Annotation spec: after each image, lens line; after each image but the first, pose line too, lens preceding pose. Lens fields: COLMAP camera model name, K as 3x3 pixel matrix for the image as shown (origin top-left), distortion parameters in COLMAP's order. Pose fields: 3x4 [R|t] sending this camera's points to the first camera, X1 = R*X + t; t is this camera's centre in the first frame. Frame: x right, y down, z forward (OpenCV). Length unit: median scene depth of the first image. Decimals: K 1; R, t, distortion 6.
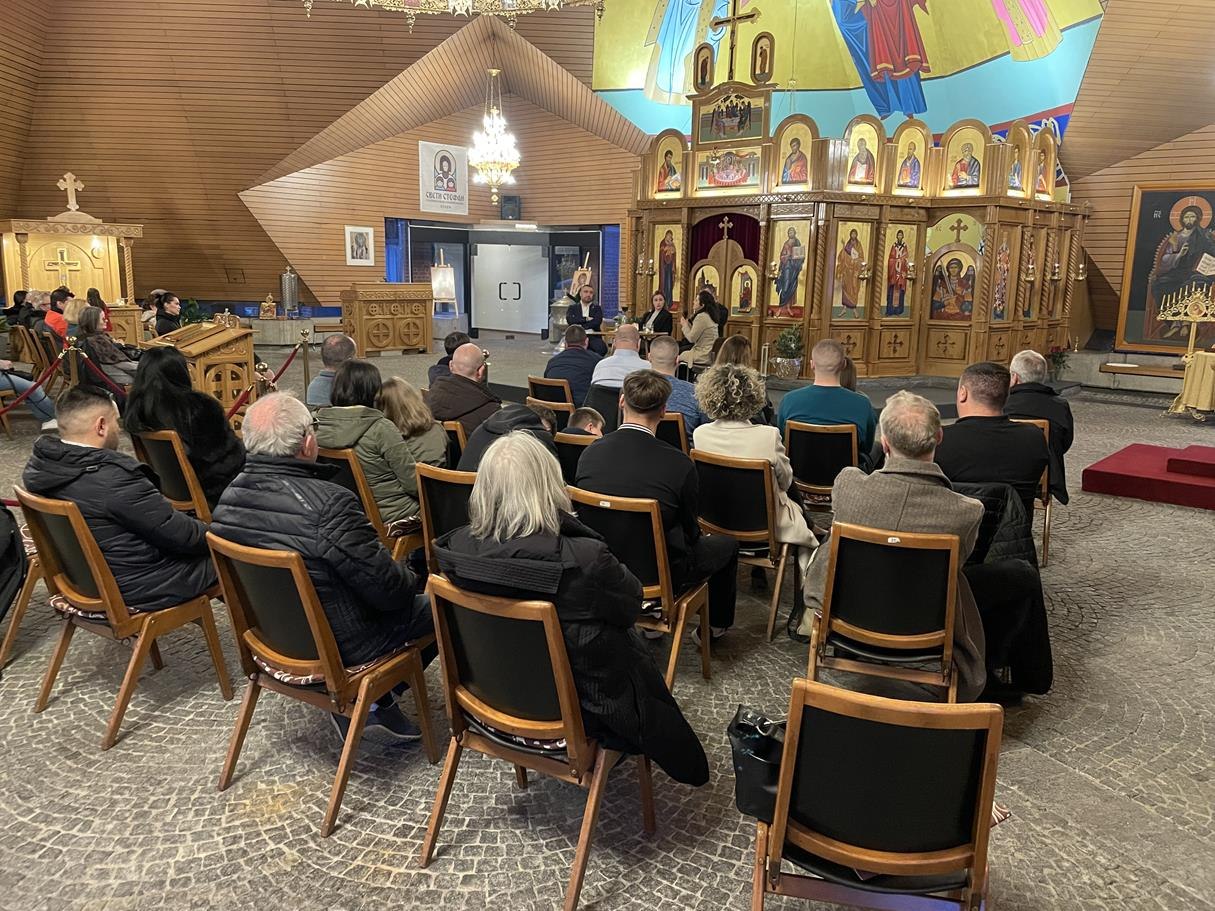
lens RADIAL K [[924.1, 0, 606.1], [0, 924.1, 450.2], [0, 0, 1]] dist [0.068835, -0.093101]
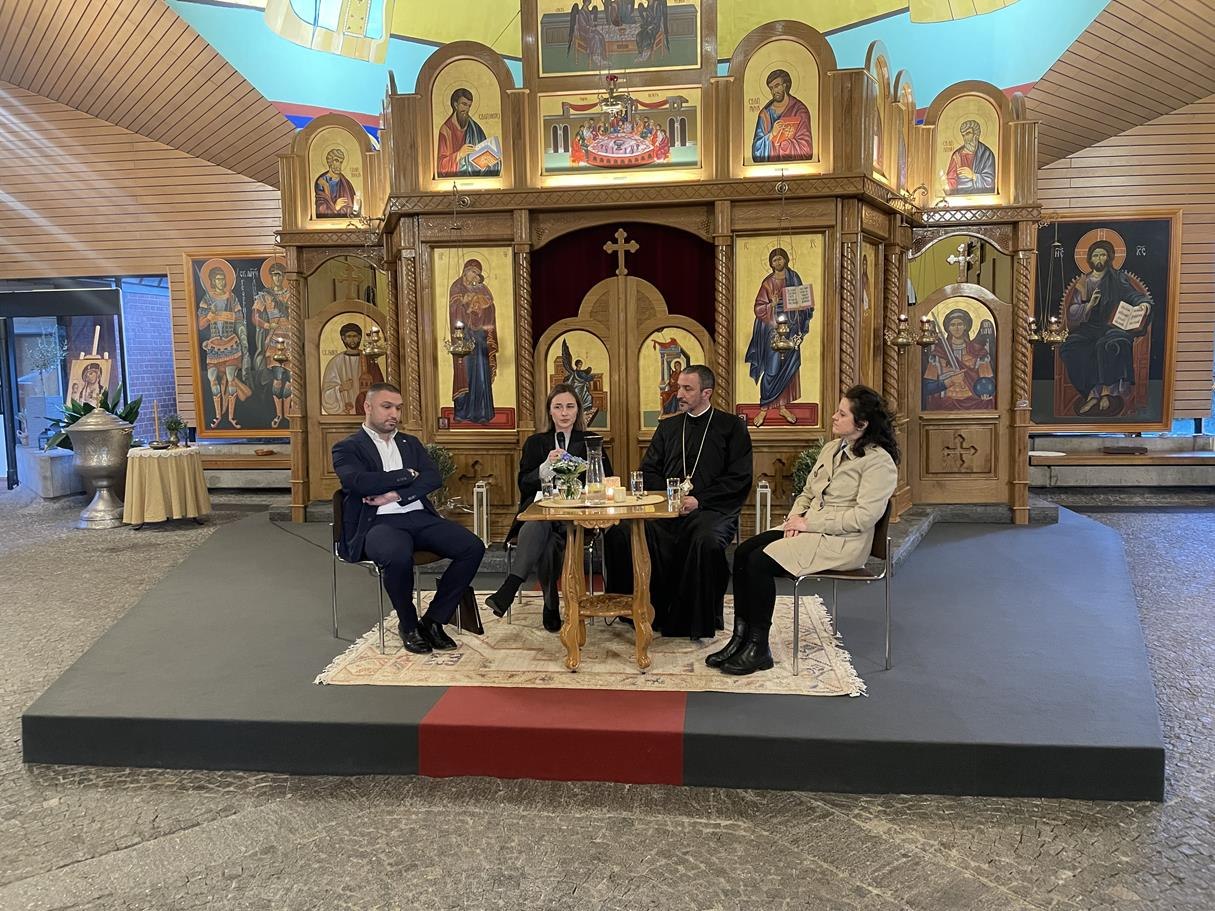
lens RADIAL K [[924.1, 0, 596.7], [0, 924.1, 452.0], [0, 0, 1]] dist [0.068835, -0.093101]
pose [[0.813718, -0.096079, 0.573264, -0.167244], [0.145578, 0.988498, -0.040969, -0.119143], [-0.562734, 0.116792, 0.818346, 0.625525]]
